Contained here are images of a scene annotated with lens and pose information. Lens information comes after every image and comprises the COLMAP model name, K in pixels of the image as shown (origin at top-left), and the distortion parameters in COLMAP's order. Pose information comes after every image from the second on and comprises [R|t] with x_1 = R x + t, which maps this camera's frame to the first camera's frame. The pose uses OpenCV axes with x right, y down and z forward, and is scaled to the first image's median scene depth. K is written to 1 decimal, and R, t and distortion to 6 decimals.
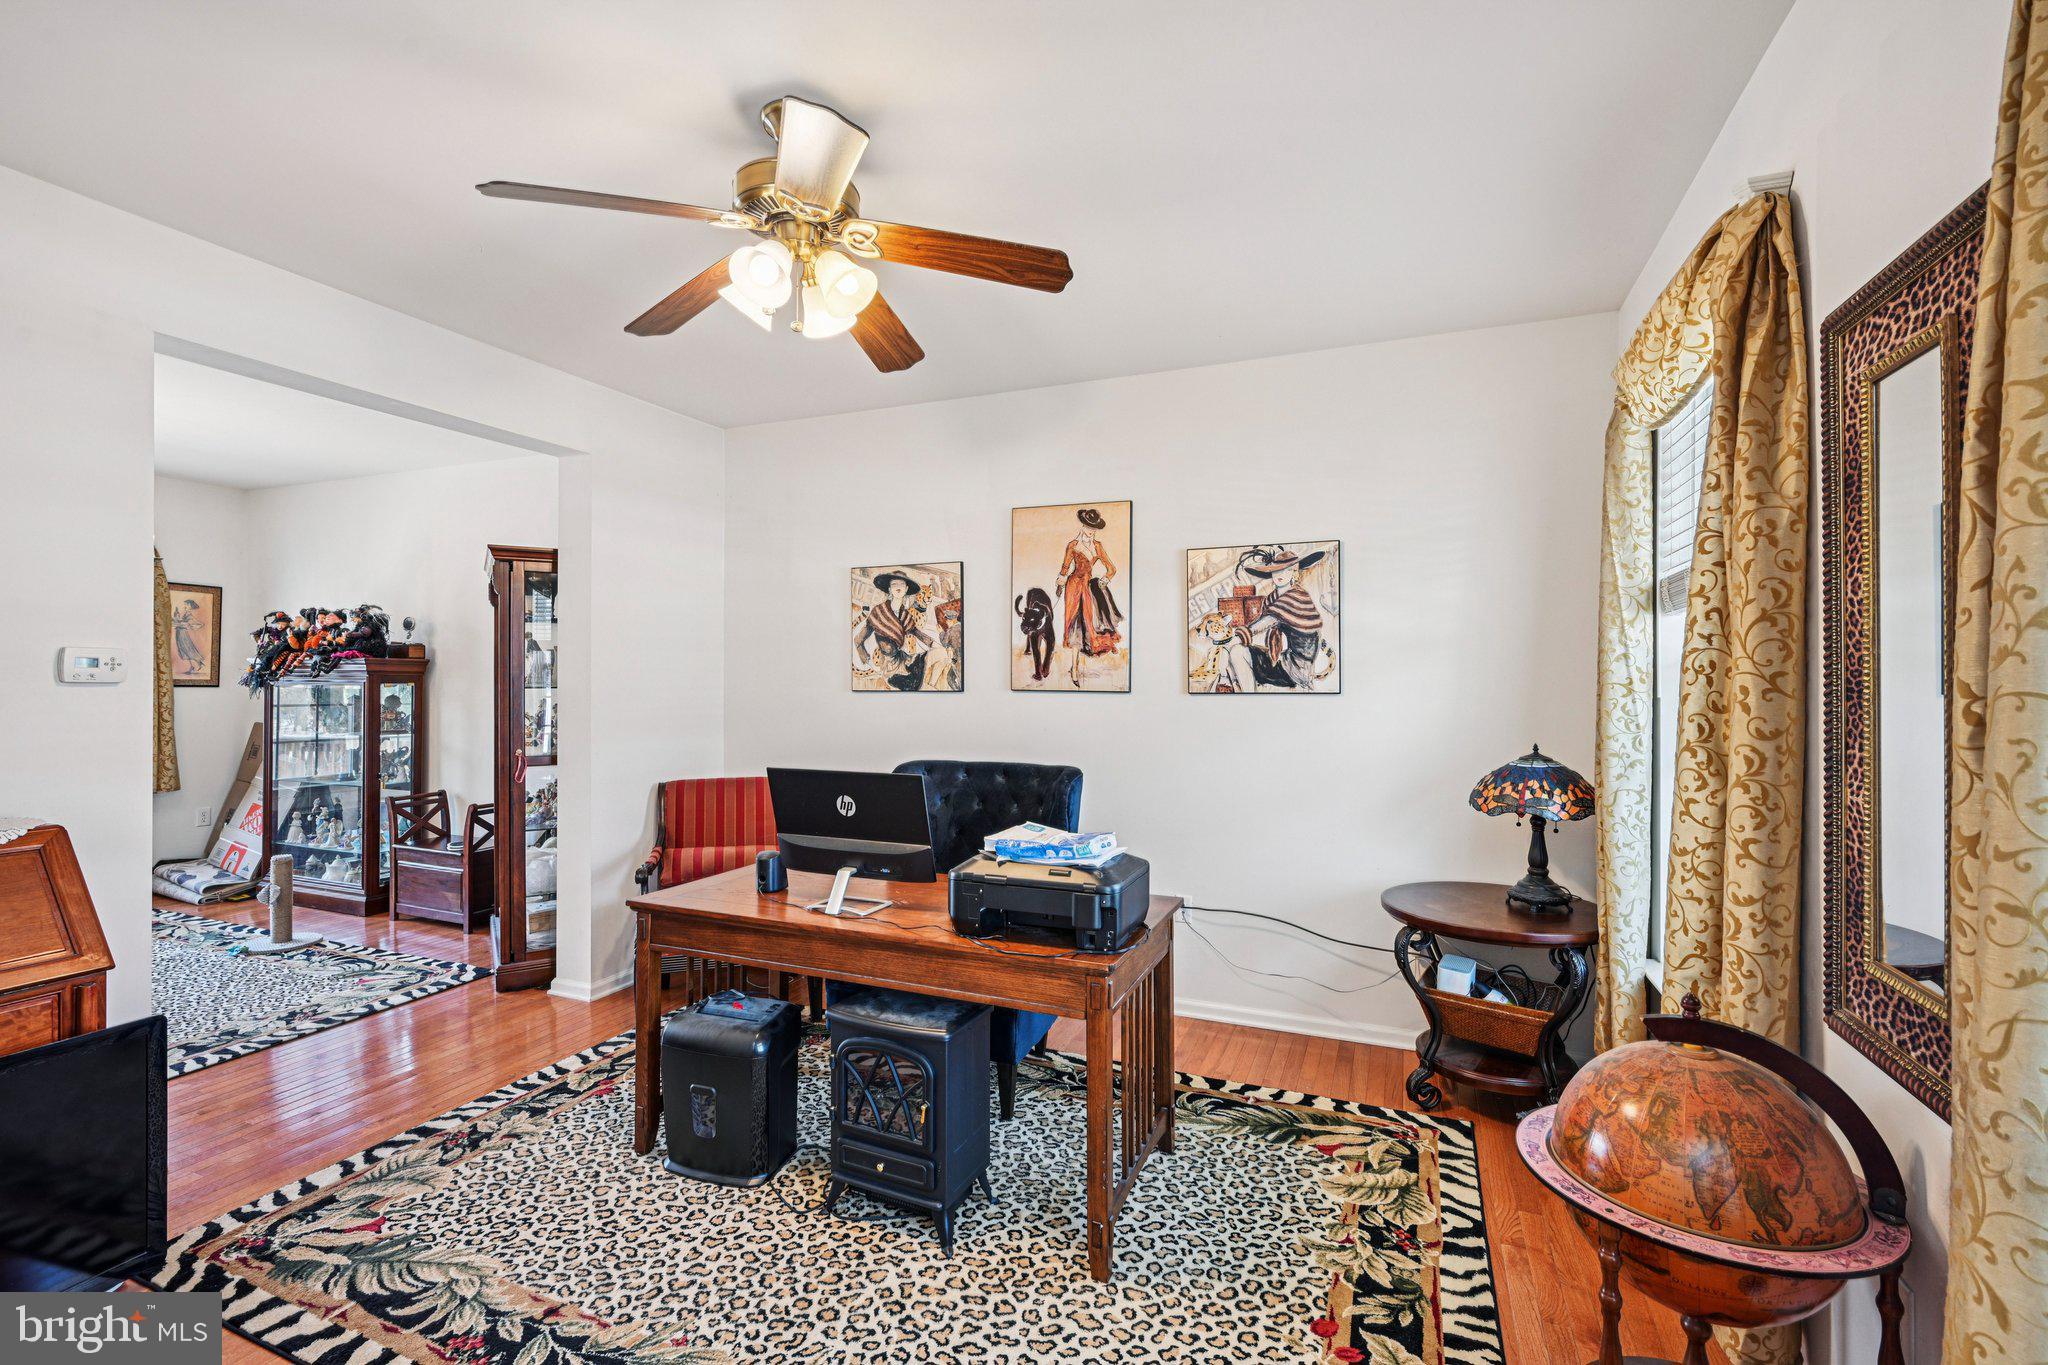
lens RADIAL K [[904.8, 0, 1028.0], [0, 904.8, 679.4], [0, 0, 1]] dist [0.000021, 0.000329]
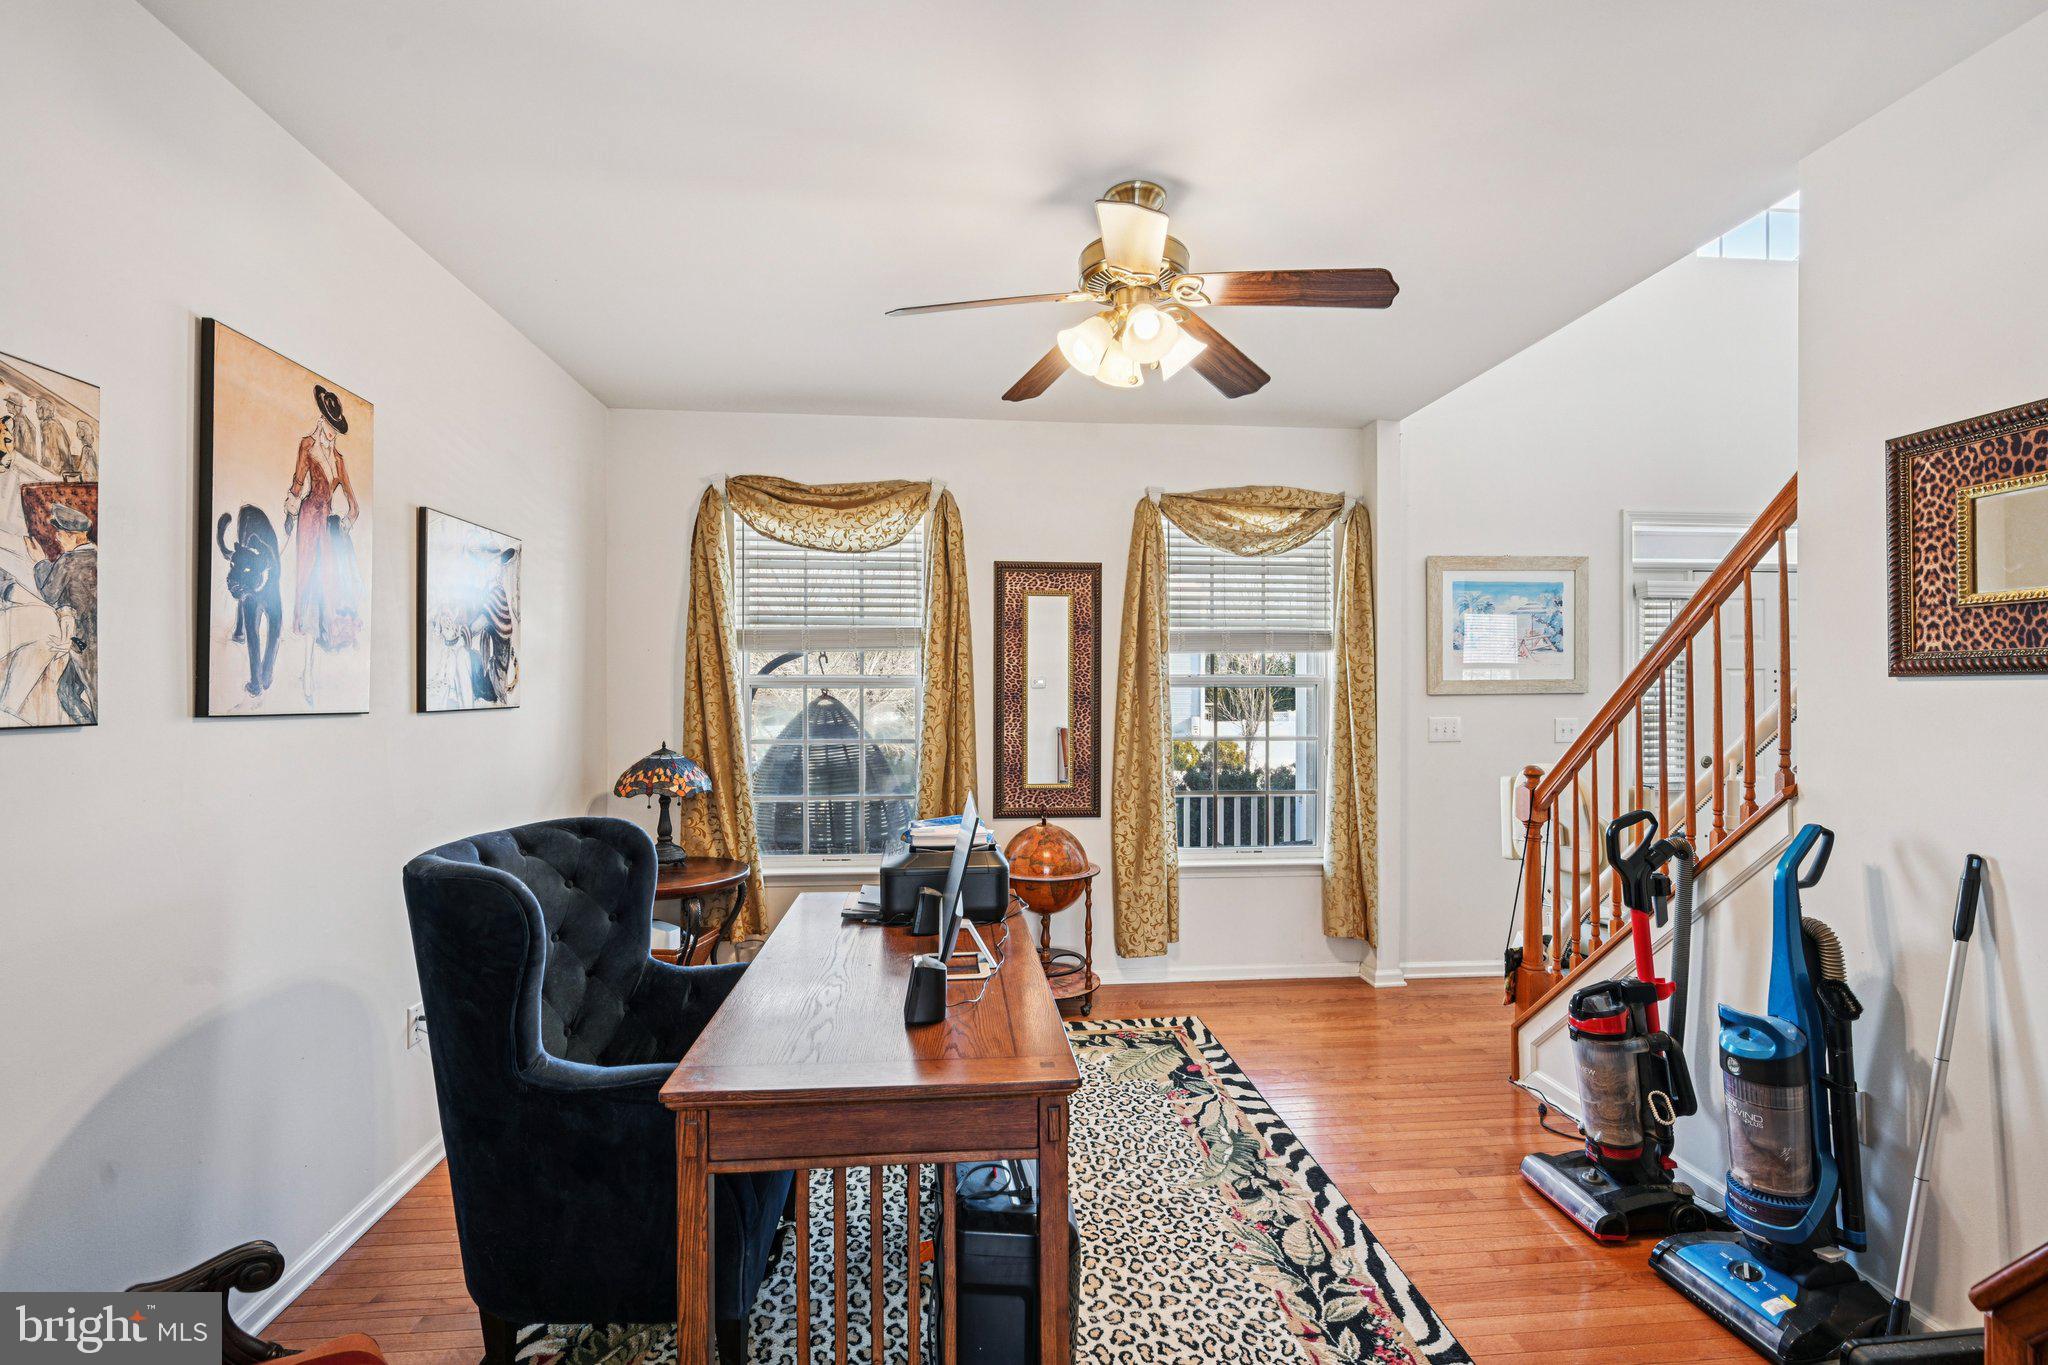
lens RADIAL K [[906.7, 0, 1026.7], [0, 906.7, 683.9], [0, 0, 1]] dist [-0.001331, -0.000257]
pose [[-0.475940, 0.006224, 0.879456, -1.141178], [0.000625, 0.999977, -0.006739, -0.002144], [-0.879478, -0.002657, -0.475933, 1.589667]]
